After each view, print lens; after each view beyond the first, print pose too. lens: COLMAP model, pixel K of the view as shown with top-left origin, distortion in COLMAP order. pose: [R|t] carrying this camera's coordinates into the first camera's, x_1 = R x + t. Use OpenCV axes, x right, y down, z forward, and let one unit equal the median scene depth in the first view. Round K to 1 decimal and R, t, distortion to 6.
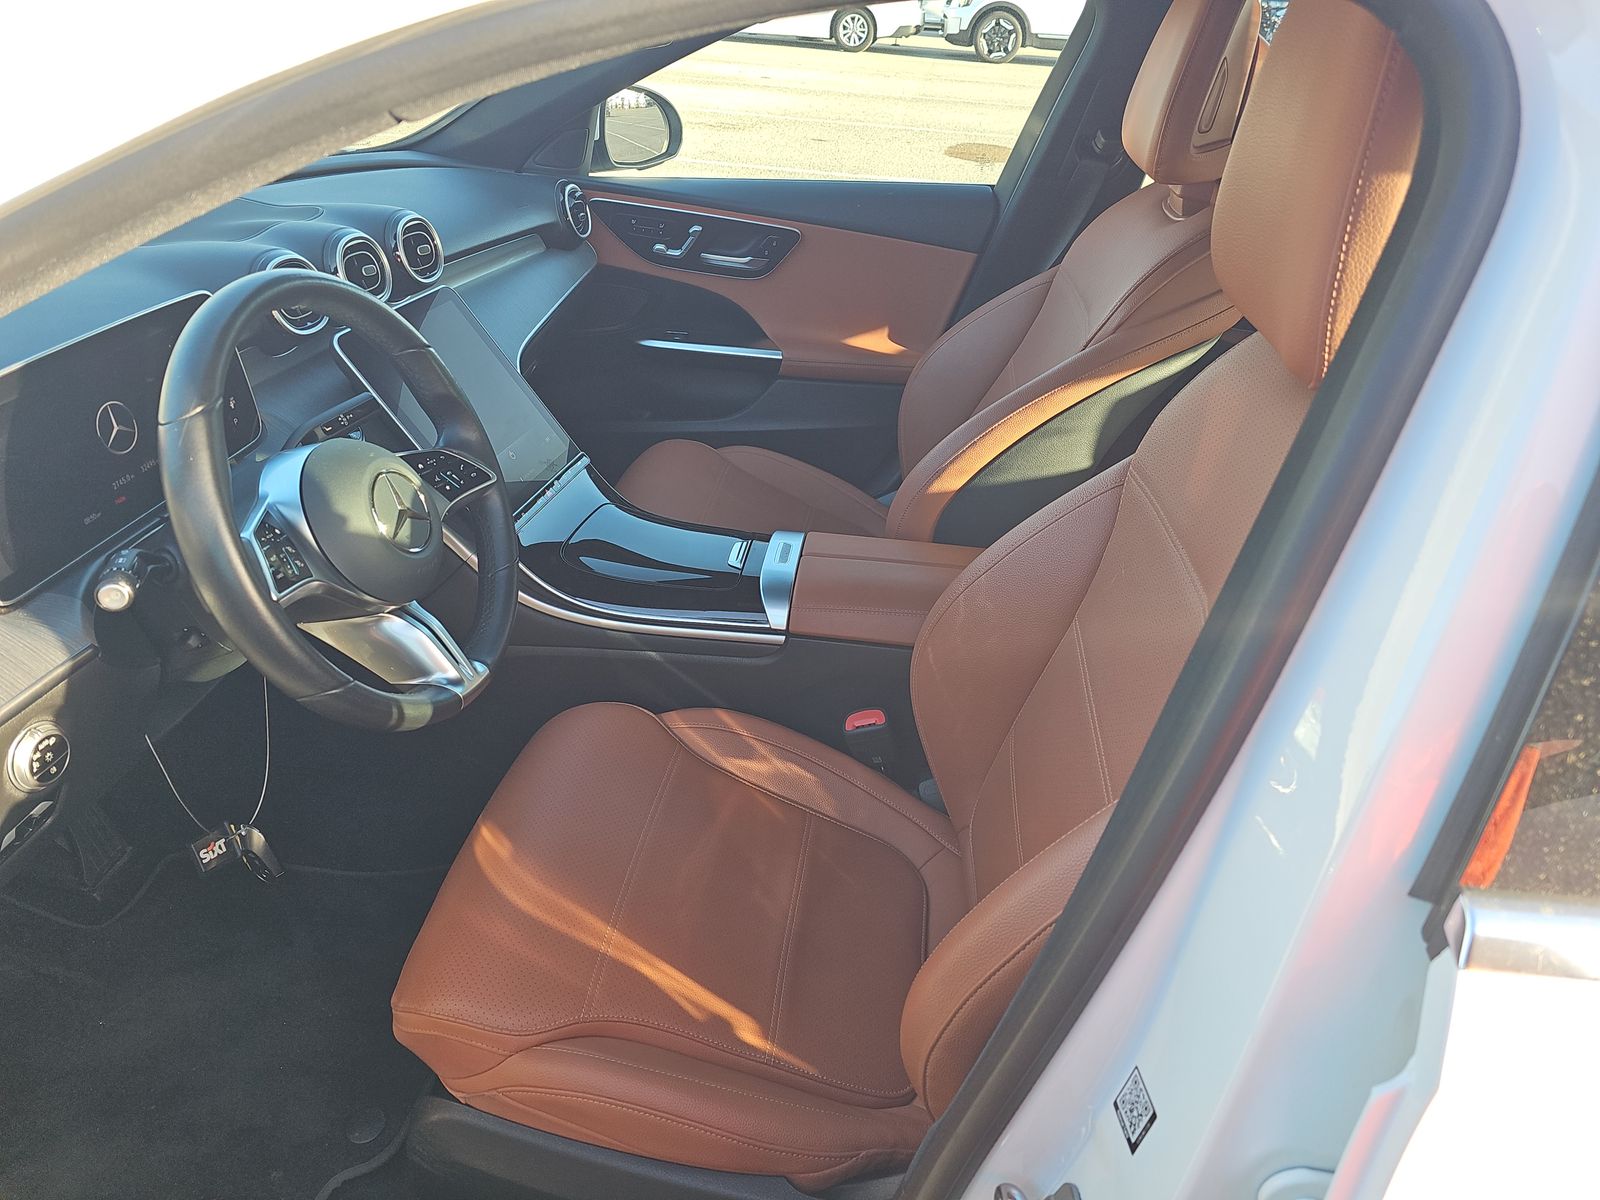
lens RADIAL K [[1069.4, 0, 784.0], [0, 1069.4, 602.8], [0, 0, 1]] dist [0.036045, -0.010316]
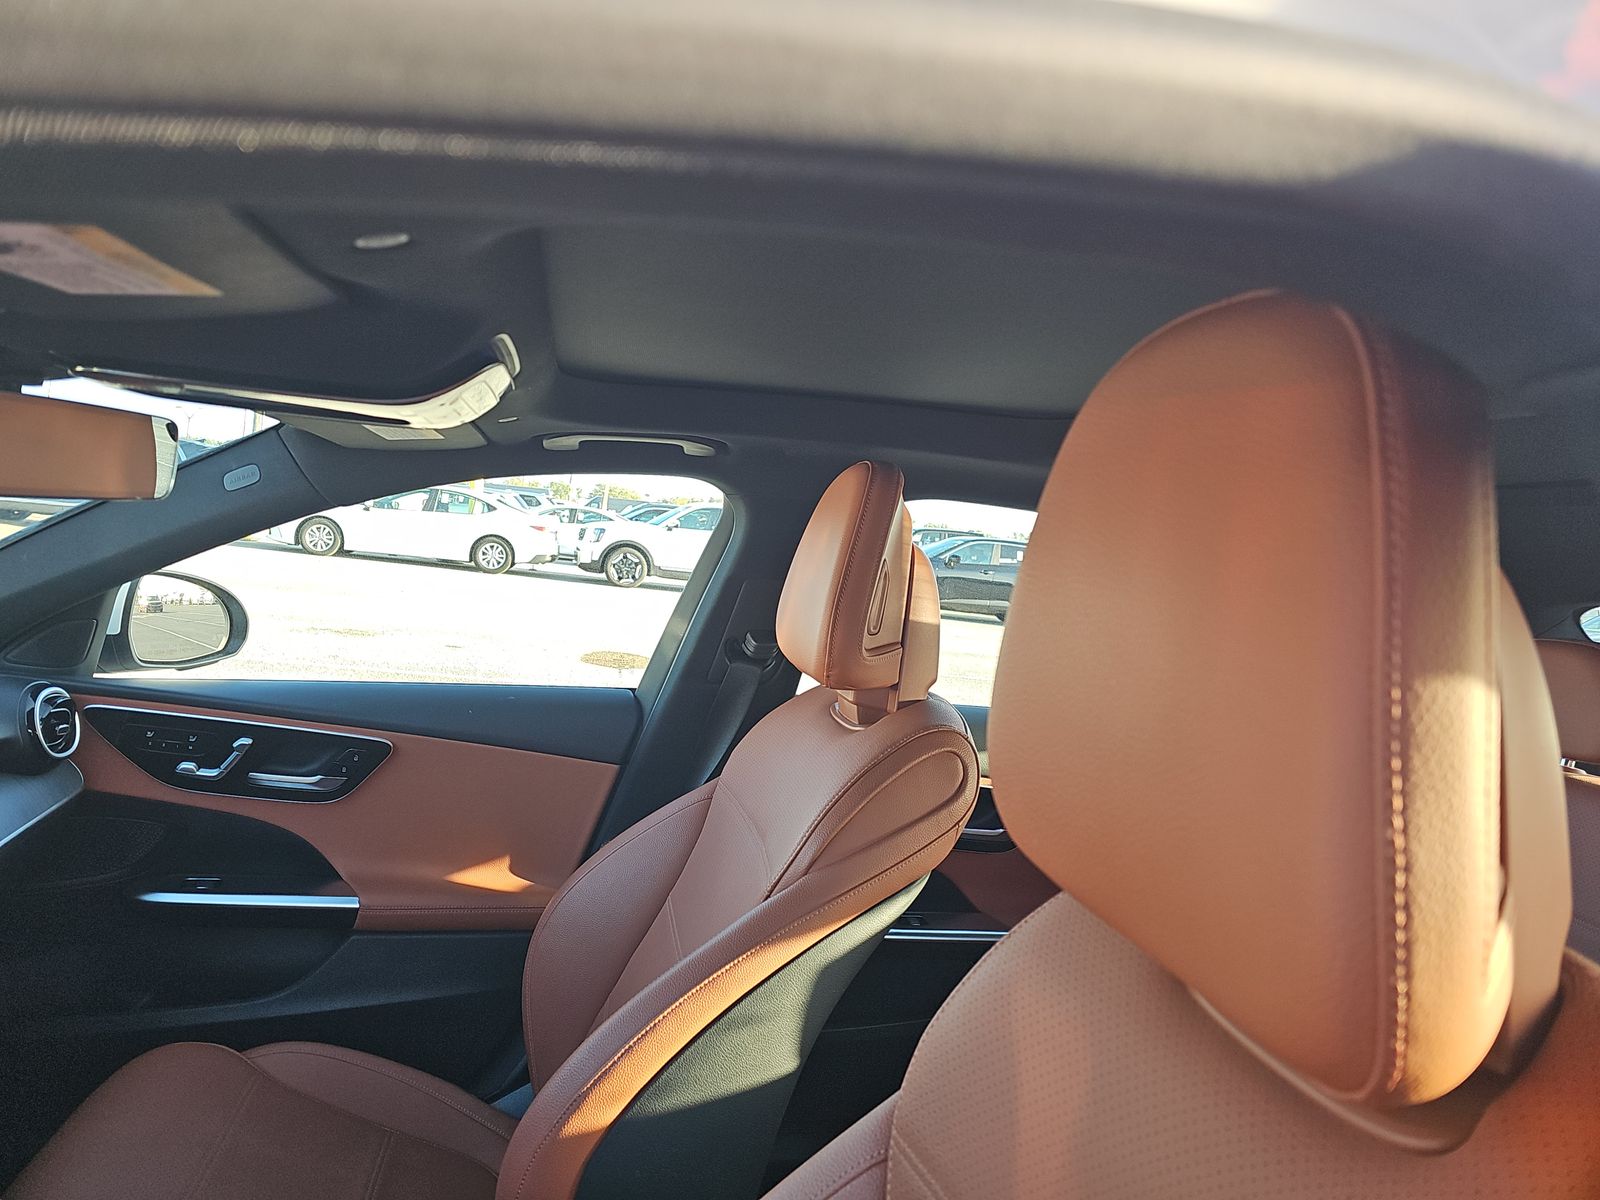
lens RADIAL K [[1069.4, 0, 802.3], [0, 1069.4, 605.9], [0, 0, 1]] dist [0.036045, -0.010316]
pose [[0.942923, 0.028337, 0.331804, 0.033546], [0.117926, 0.903395, -0.412275, -0.074502], [-0.311433, 0.427872, 0.848490, 0.191343]]
